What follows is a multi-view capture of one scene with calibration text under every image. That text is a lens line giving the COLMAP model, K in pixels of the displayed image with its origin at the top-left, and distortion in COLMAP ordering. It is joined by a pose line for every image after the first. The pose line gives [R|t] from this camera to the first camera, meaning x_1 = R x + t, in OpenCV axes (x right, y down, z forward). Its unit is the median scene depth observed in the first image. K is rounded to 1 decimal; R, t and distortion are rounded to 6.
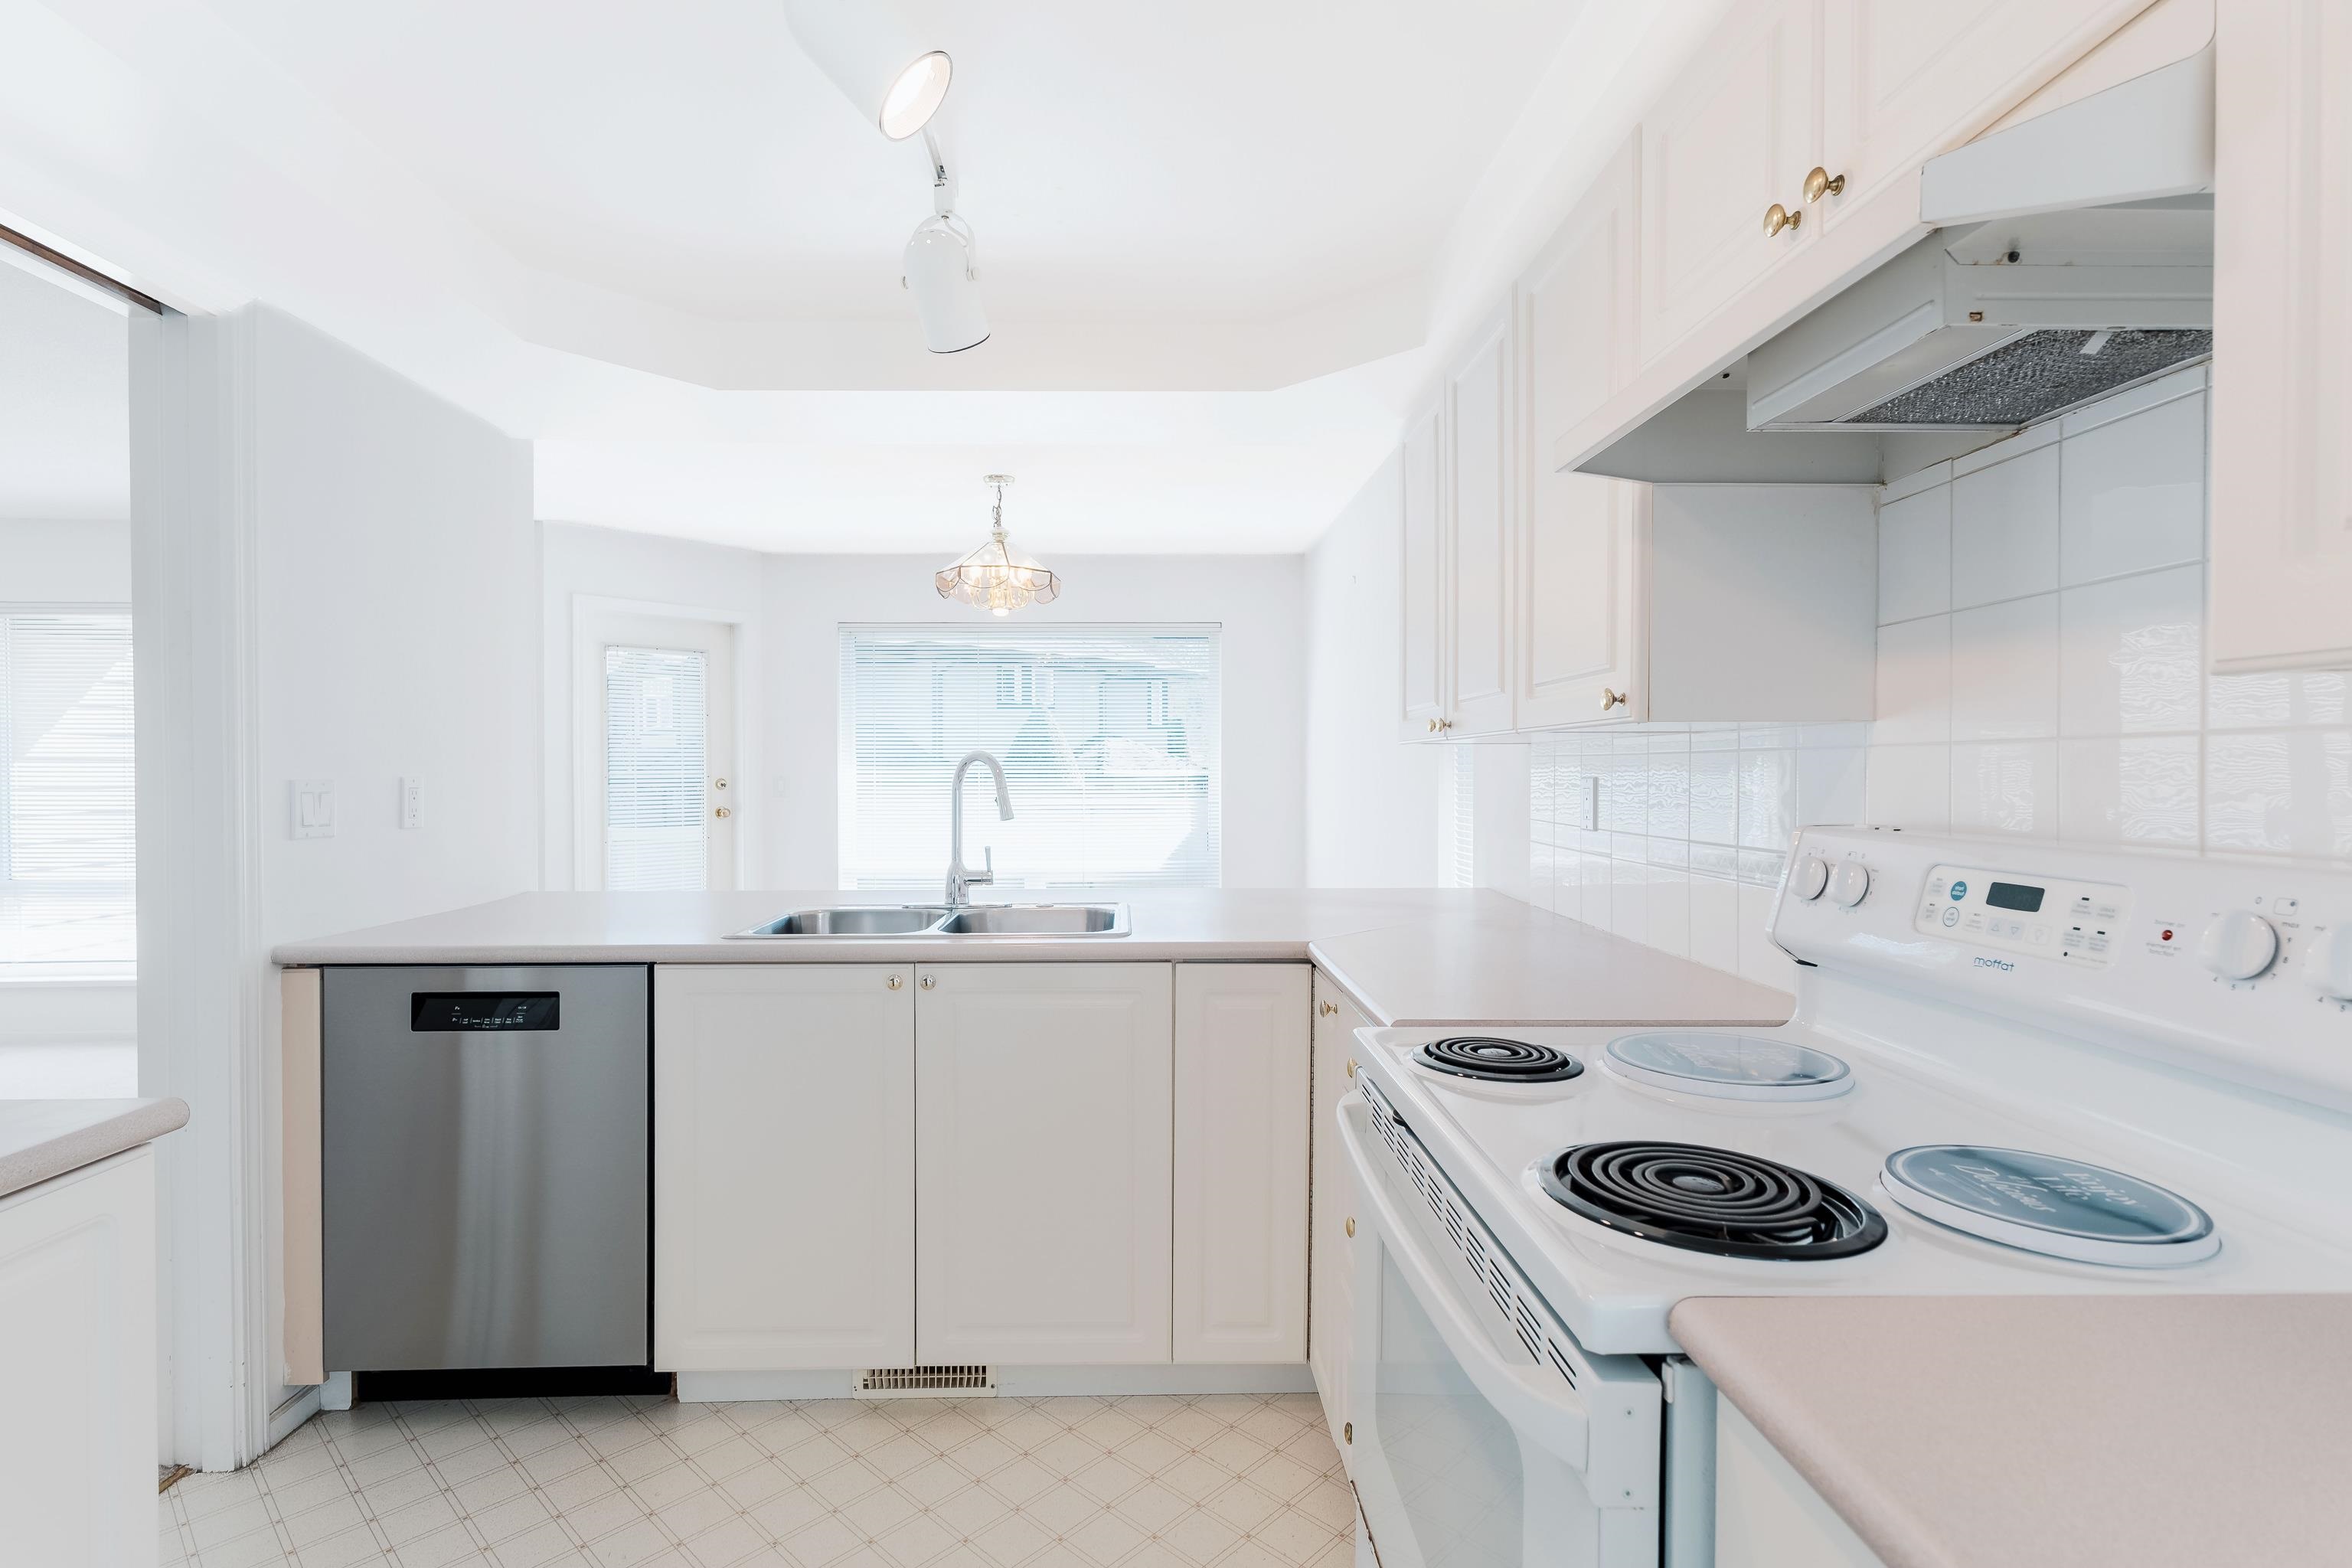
lens RADIAL K [[1092.8, 0, 1143.7], [0, 1092.8, 783.0], [0, 0, 1]] dist [0.001211, 0.000315]
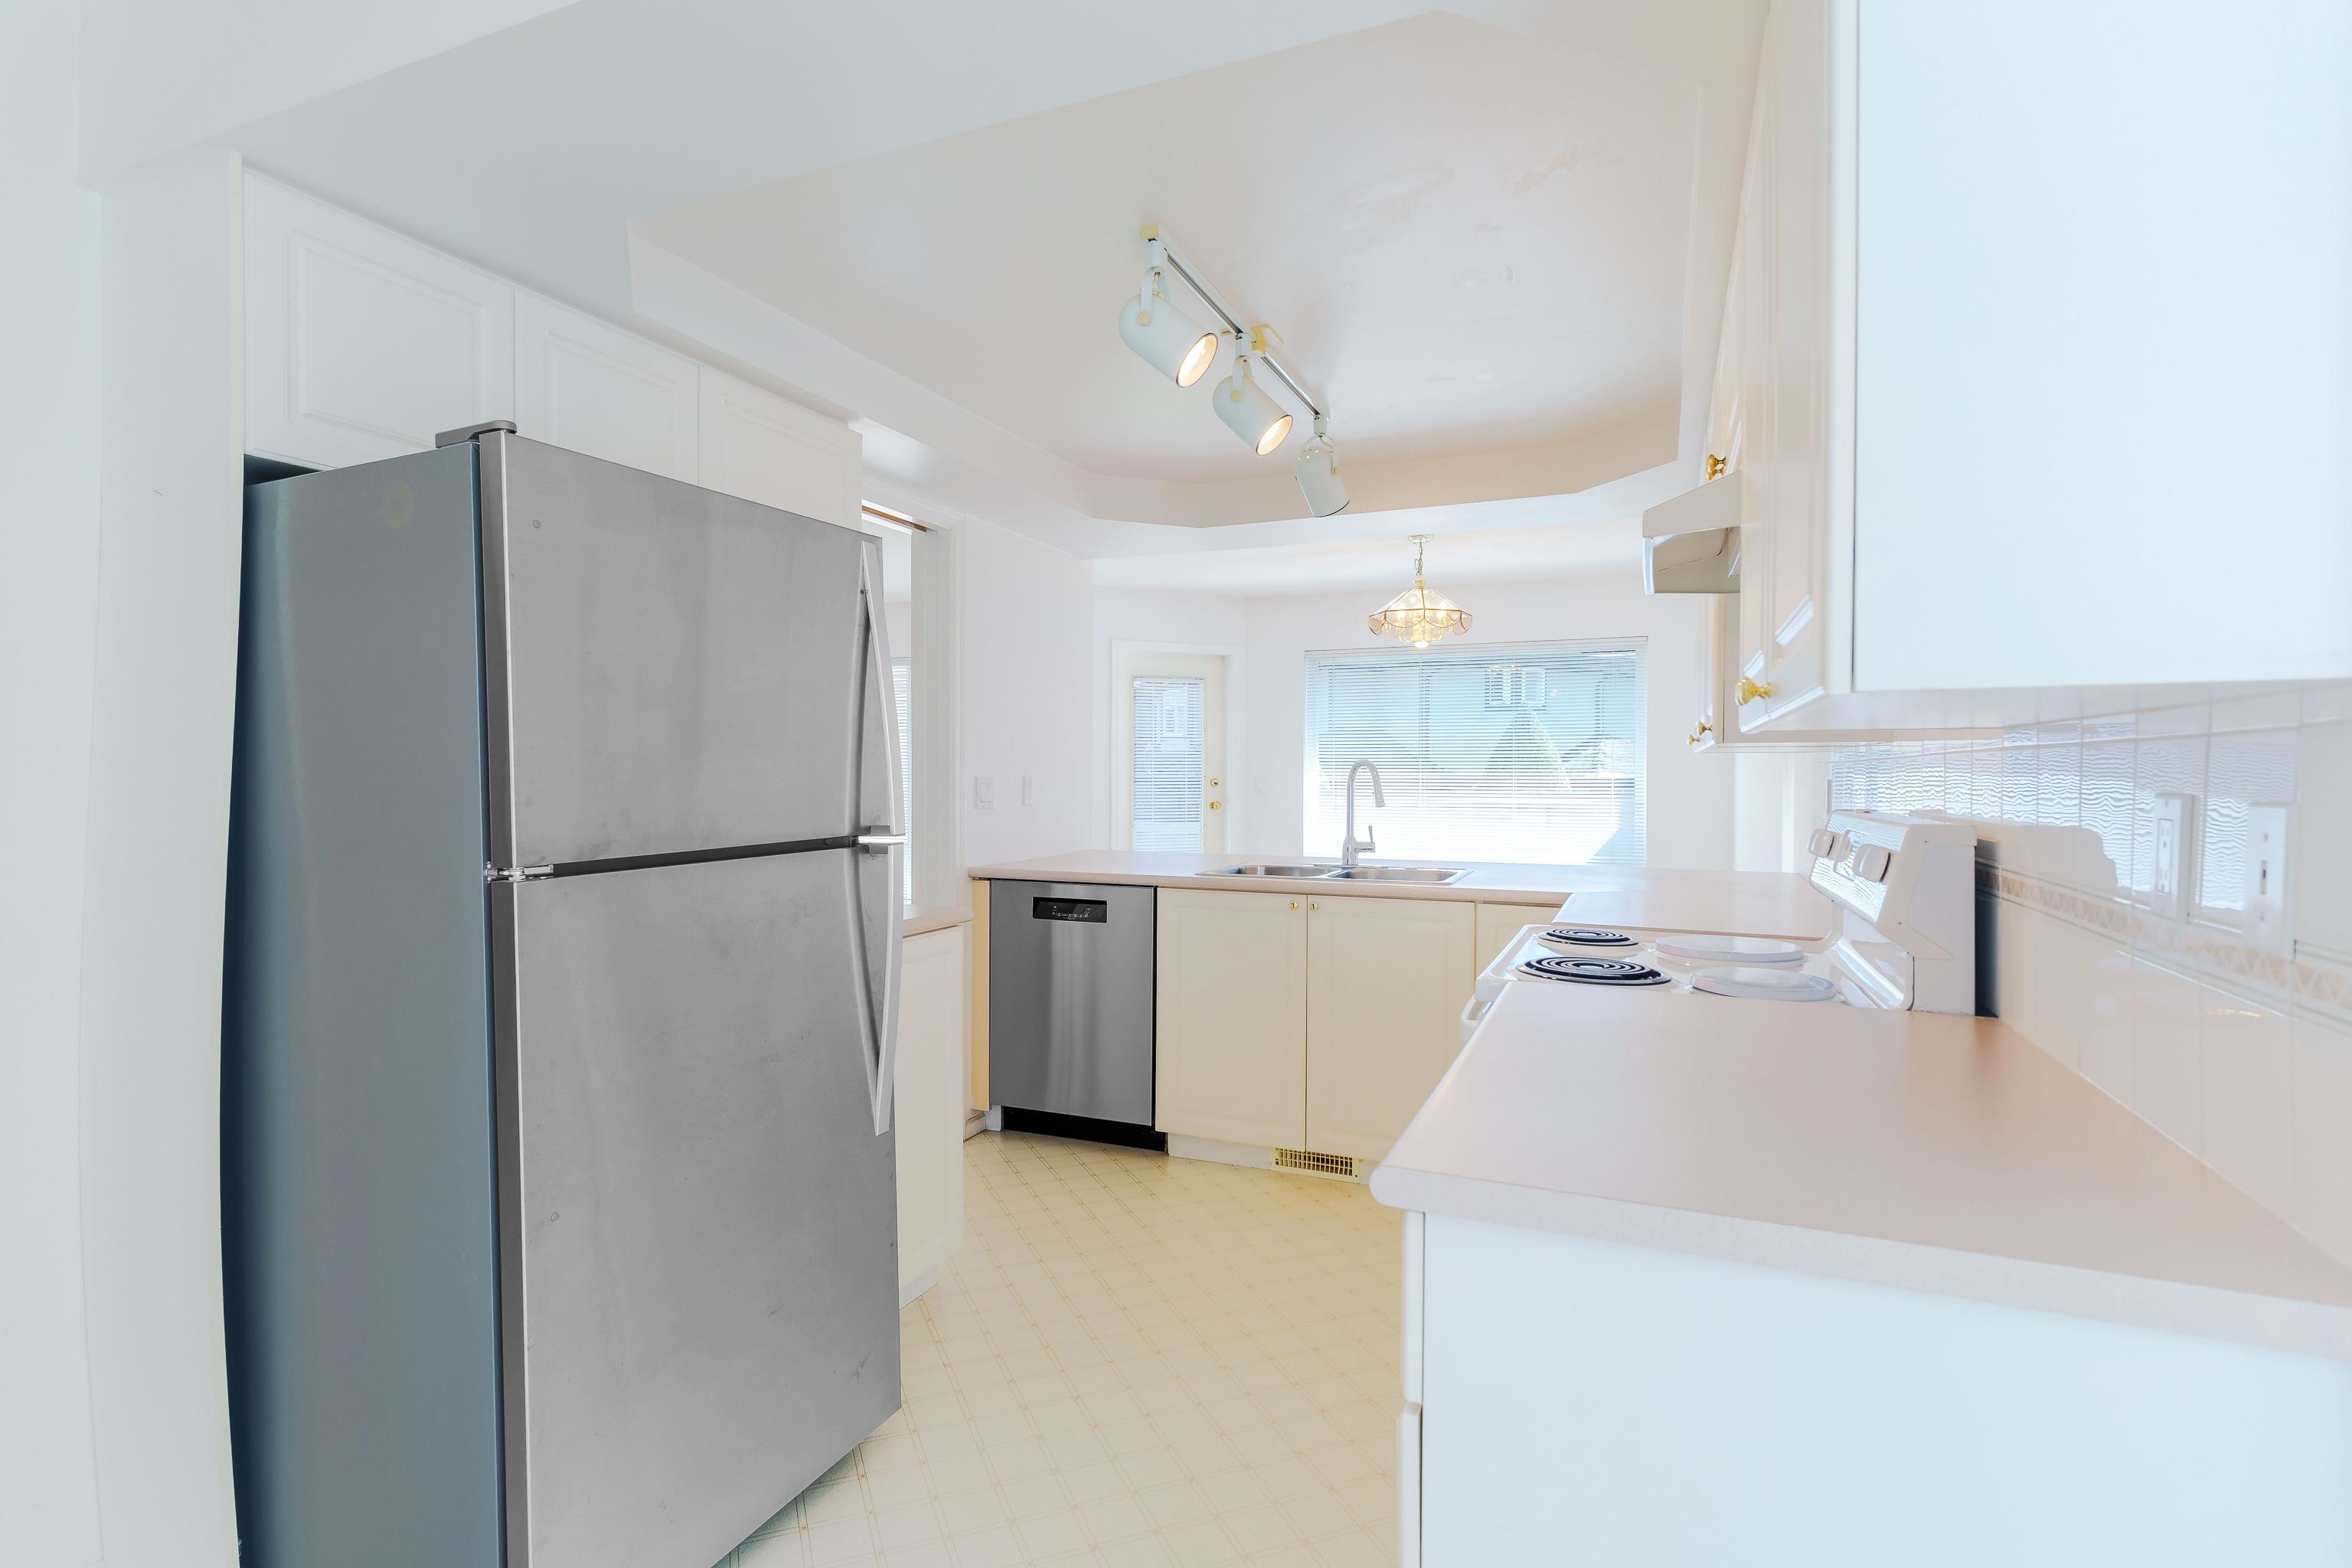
lens RADIAL K [[1092.8, 0, 1143.7], [0, 1092.8, 783.0], [0, 0, 1]] dist [0.001211, 0.000315]
pose [[0.901348, 0.007751, -0.433027, 0.248915], [-0.008823, 0.999961, -0.000467, 0.007118], [0.433006, 0.004242, 0.901381, -0.502319]]
